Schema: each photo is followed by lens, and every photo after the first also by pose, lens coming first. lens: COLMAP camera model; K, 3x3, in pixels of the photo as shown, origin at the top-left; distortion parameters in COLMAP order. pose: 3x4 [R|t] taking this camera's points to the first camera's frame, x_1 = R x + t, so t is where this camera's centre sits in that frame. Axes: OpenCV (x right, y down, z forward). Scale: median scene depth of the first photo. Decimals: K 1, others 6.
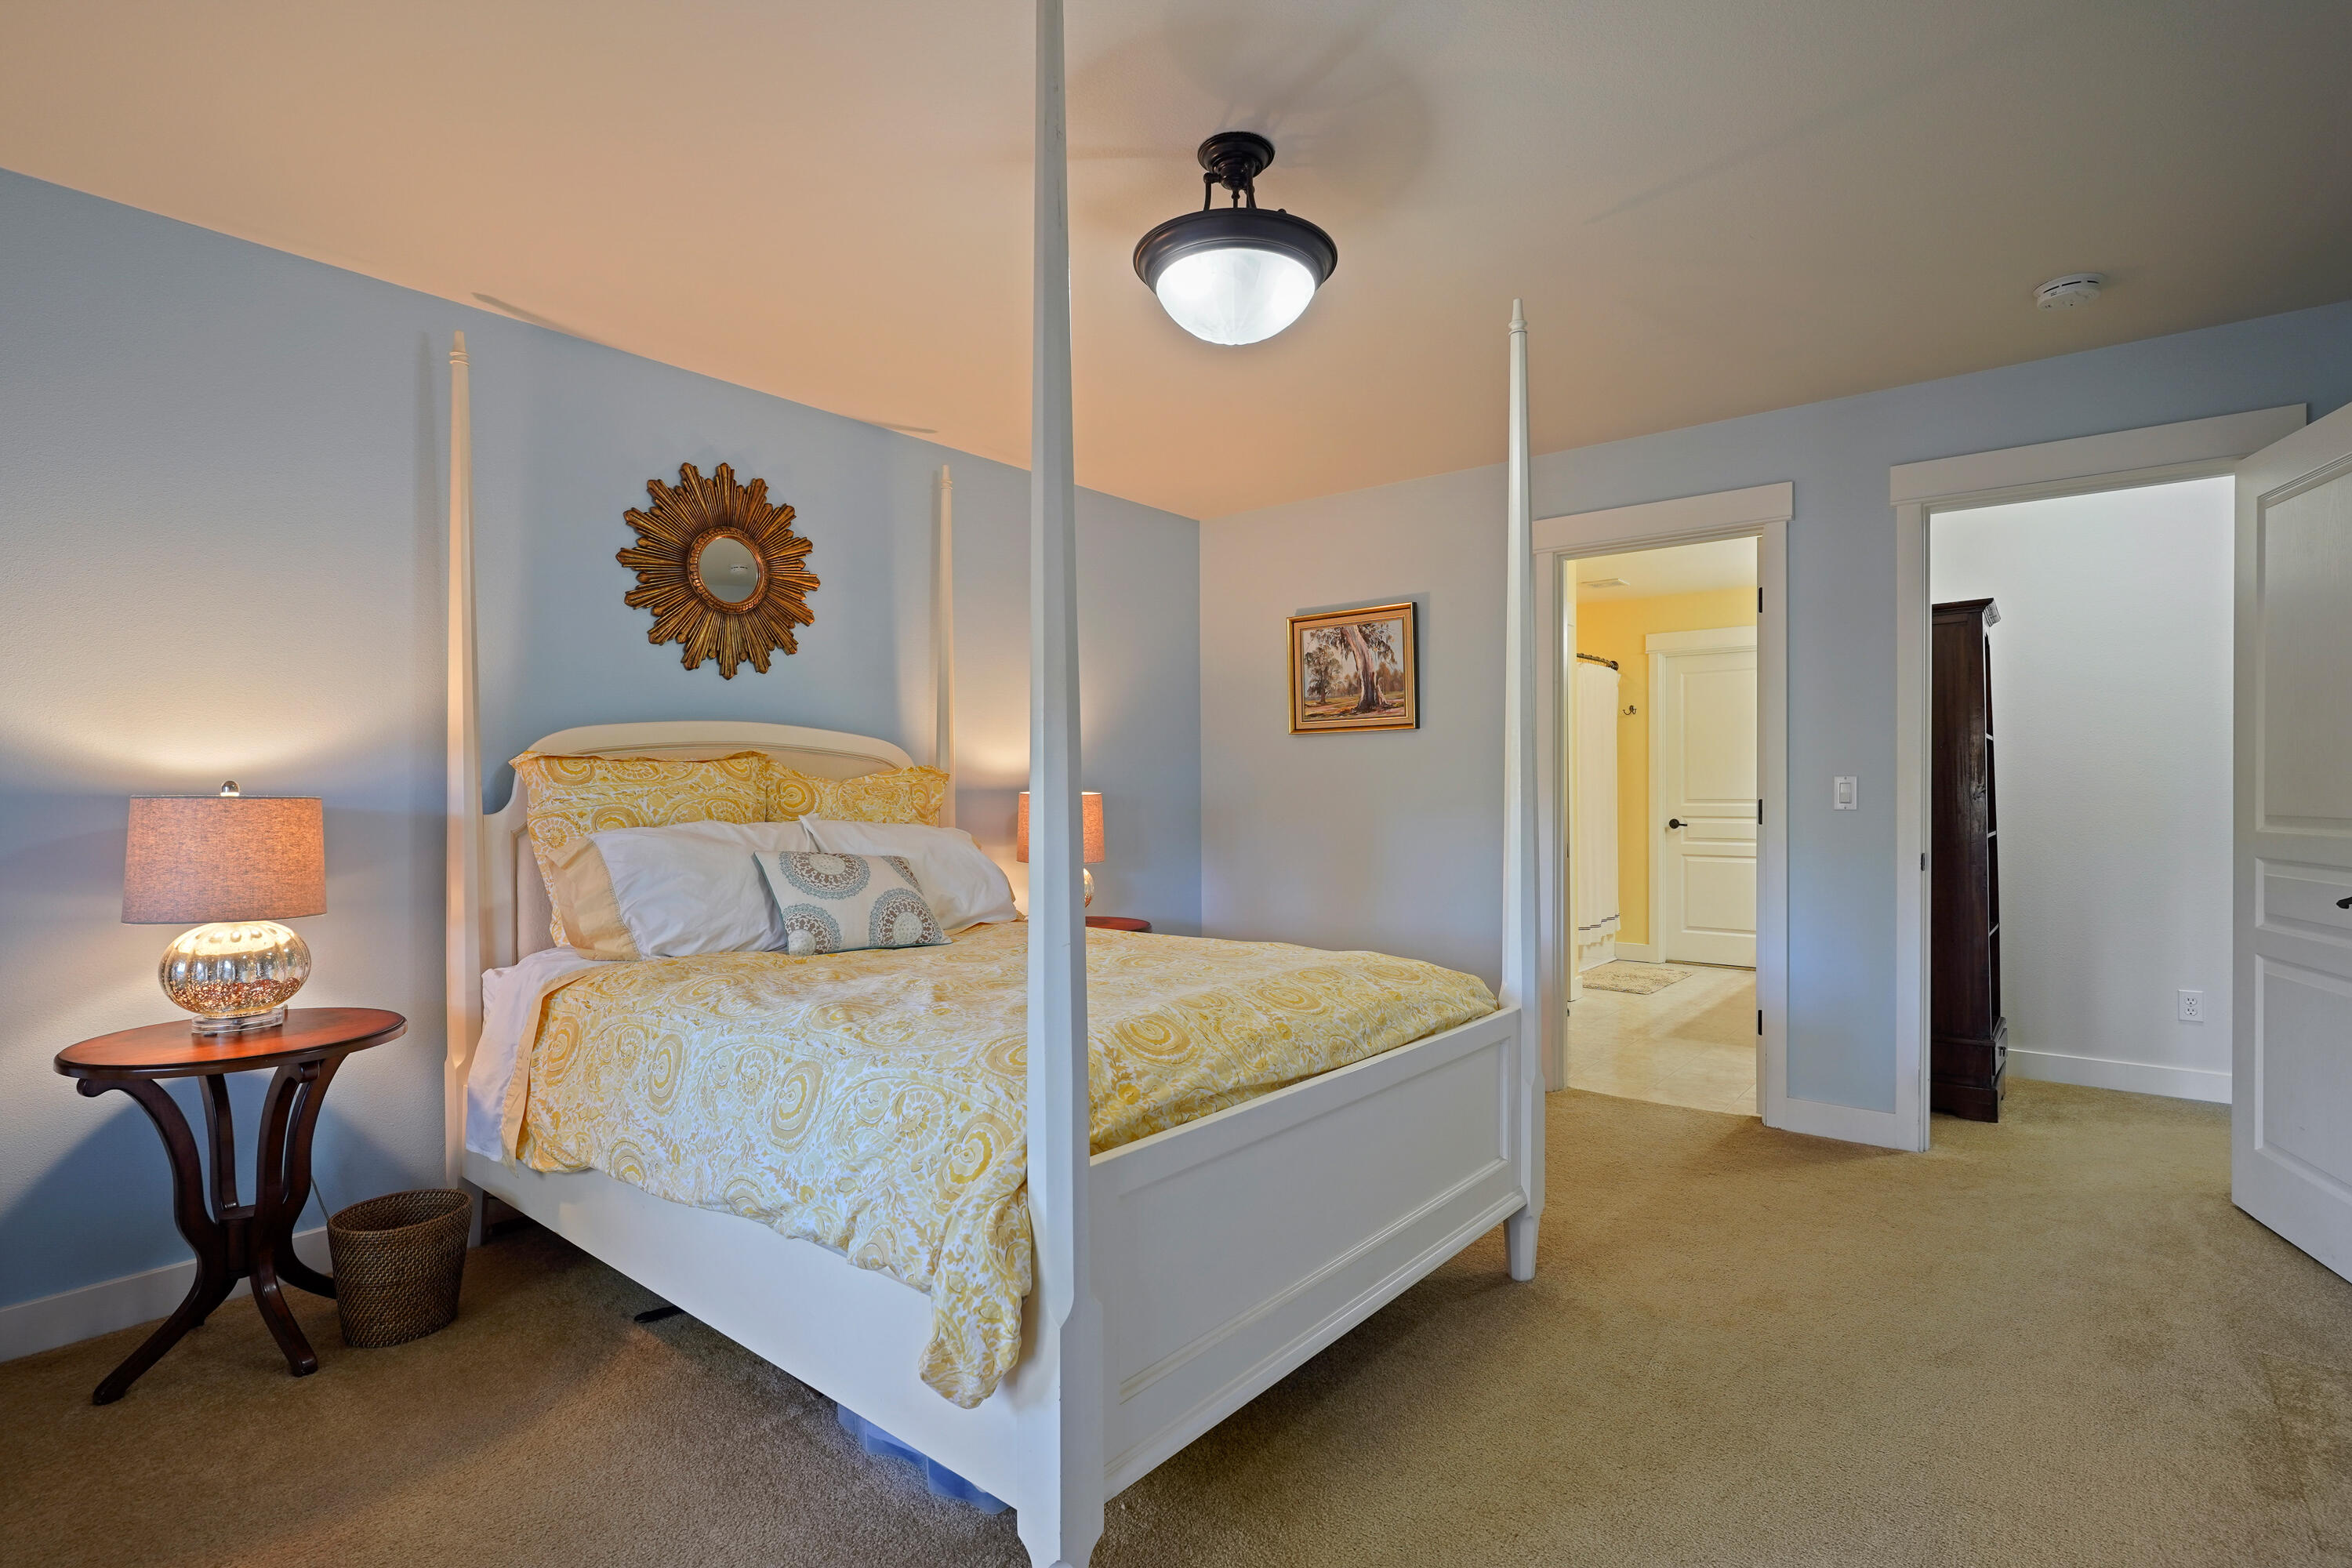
lens RADIAL K [[1137.9, 0, 1174.1], [0, 1137.9, 787.9], [0, 0, 1]] dist [-0.002022, -0.000671]
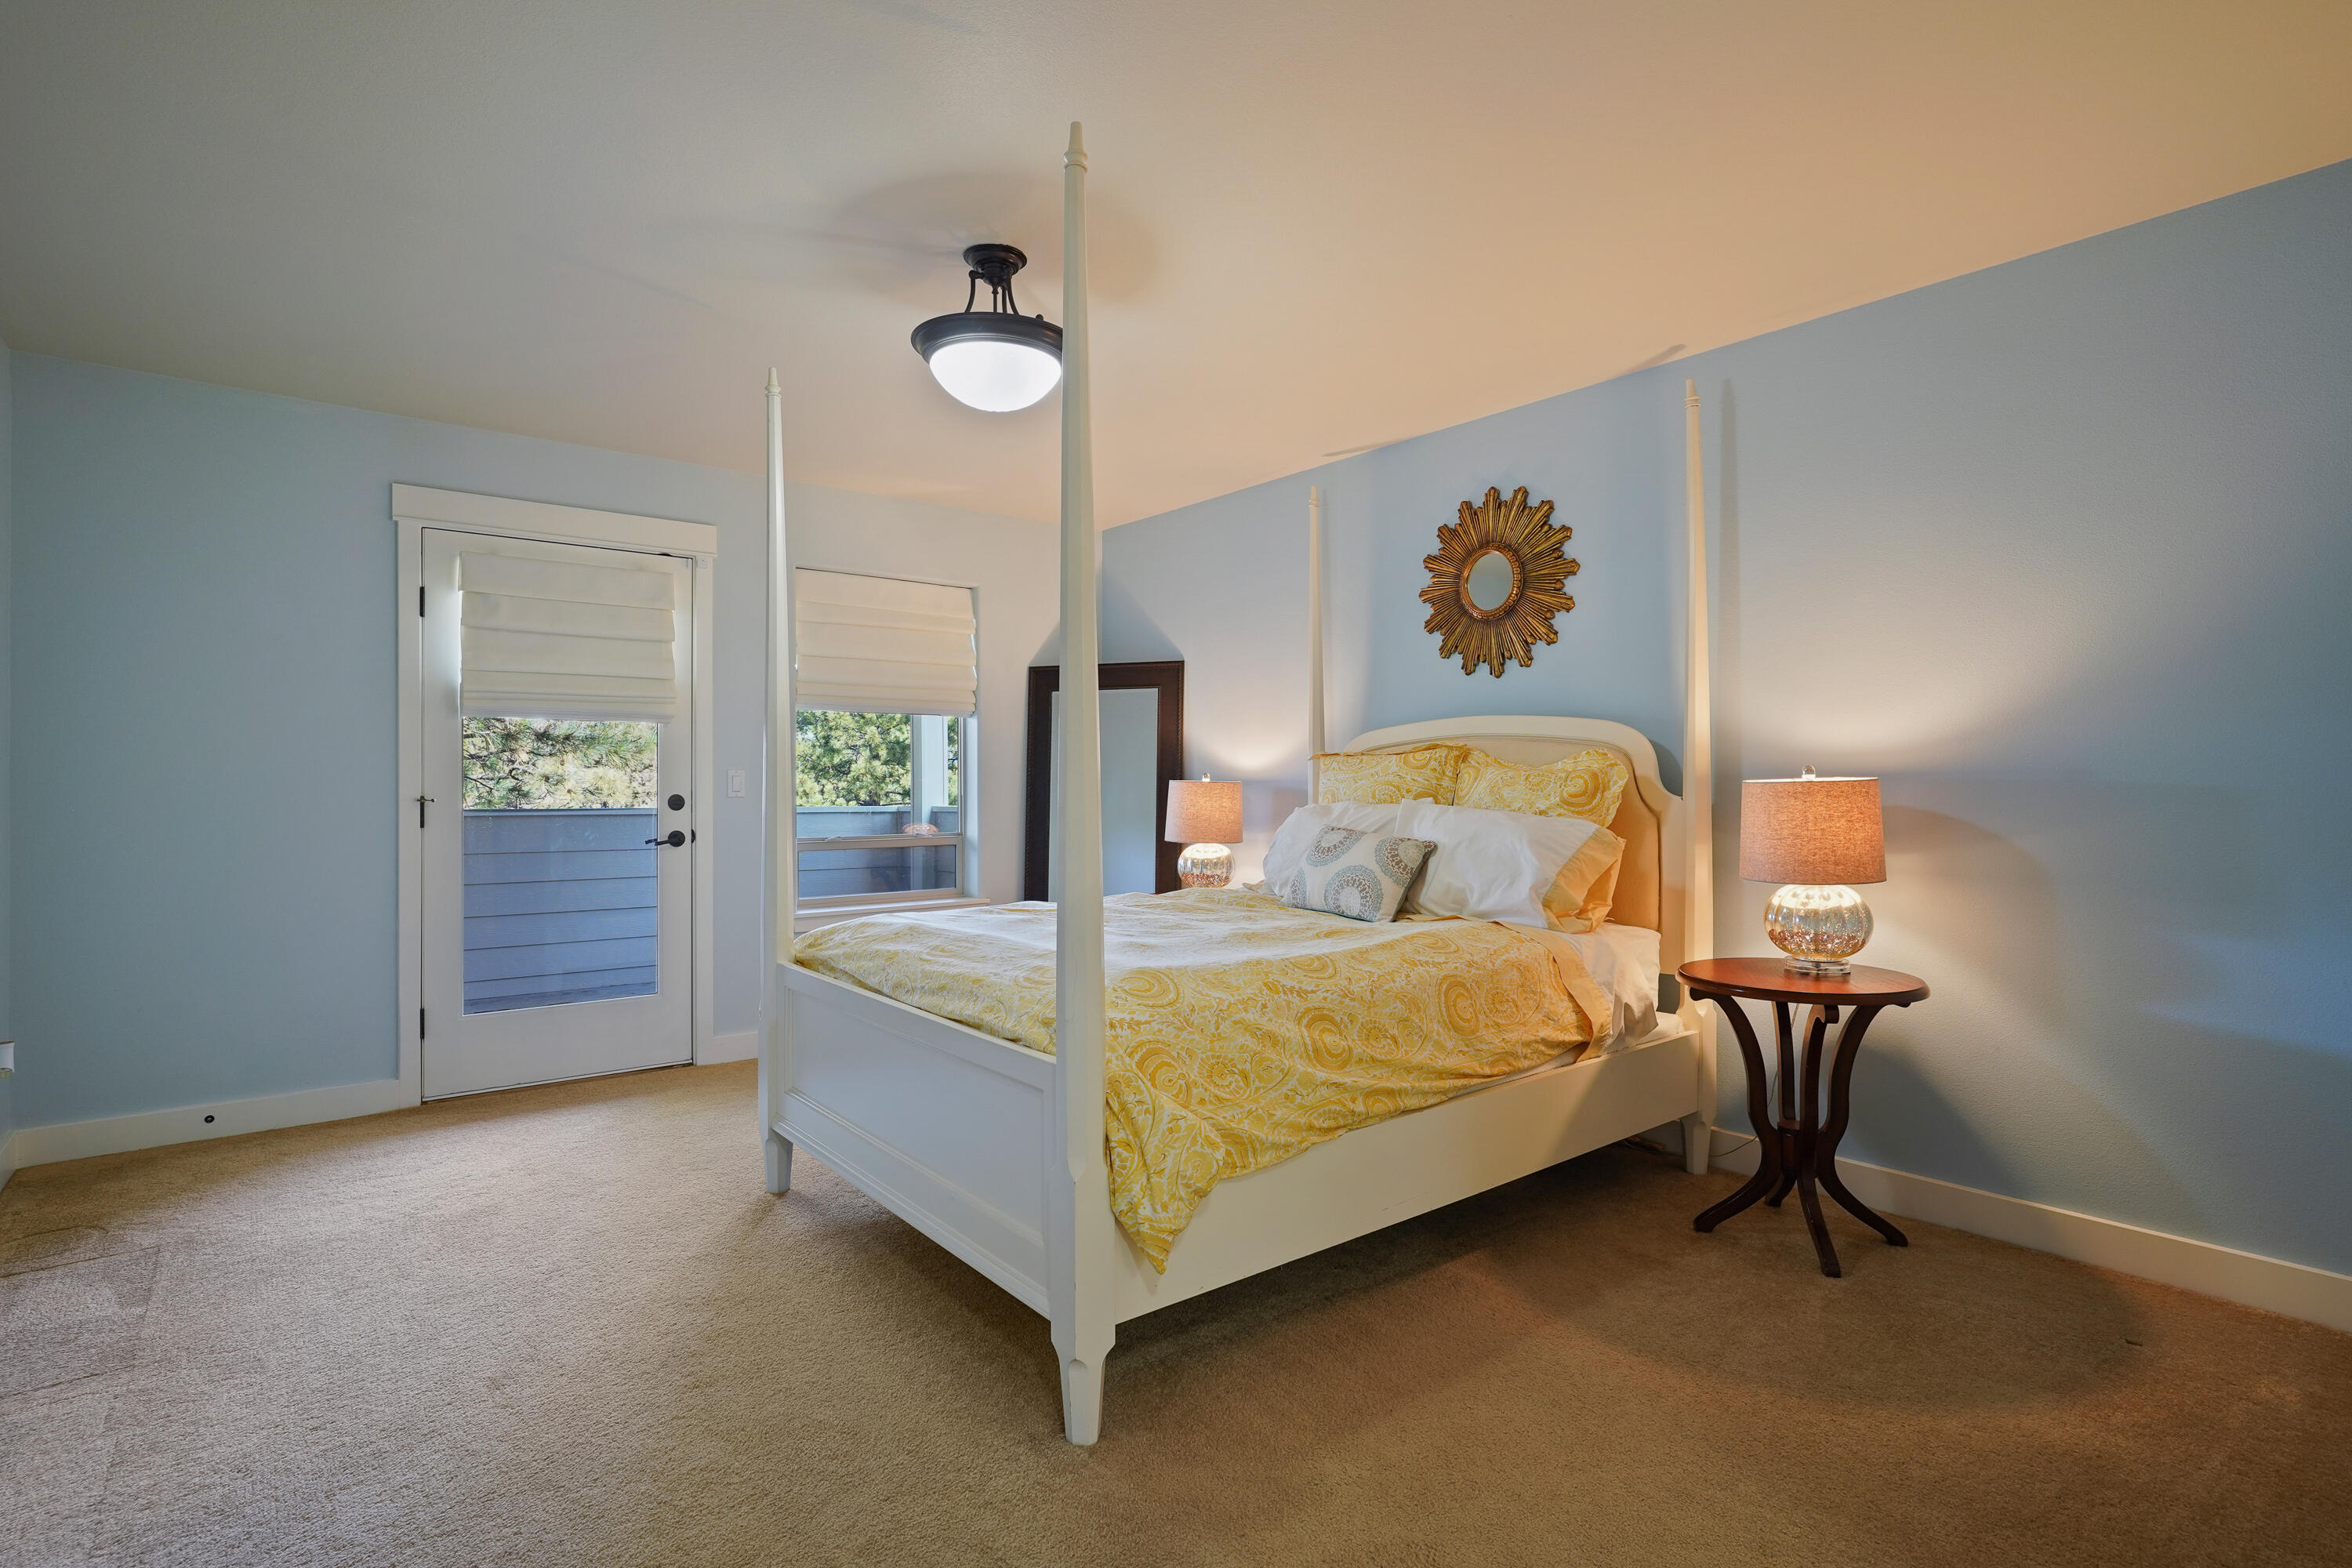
lens RADIAL K [[1137.9, 0, 1177.5], [0, 1137.9, 777.2], [0, 0, 1]] dist [-0.002022, -0.000671]
pose [[-0.201779, 0.004332, -0.979421, 0.769587], [0.004328, 0.999984, 0.003532, -0.002571], [0.979421, -0.003526, -0.201795, 0.912621]]
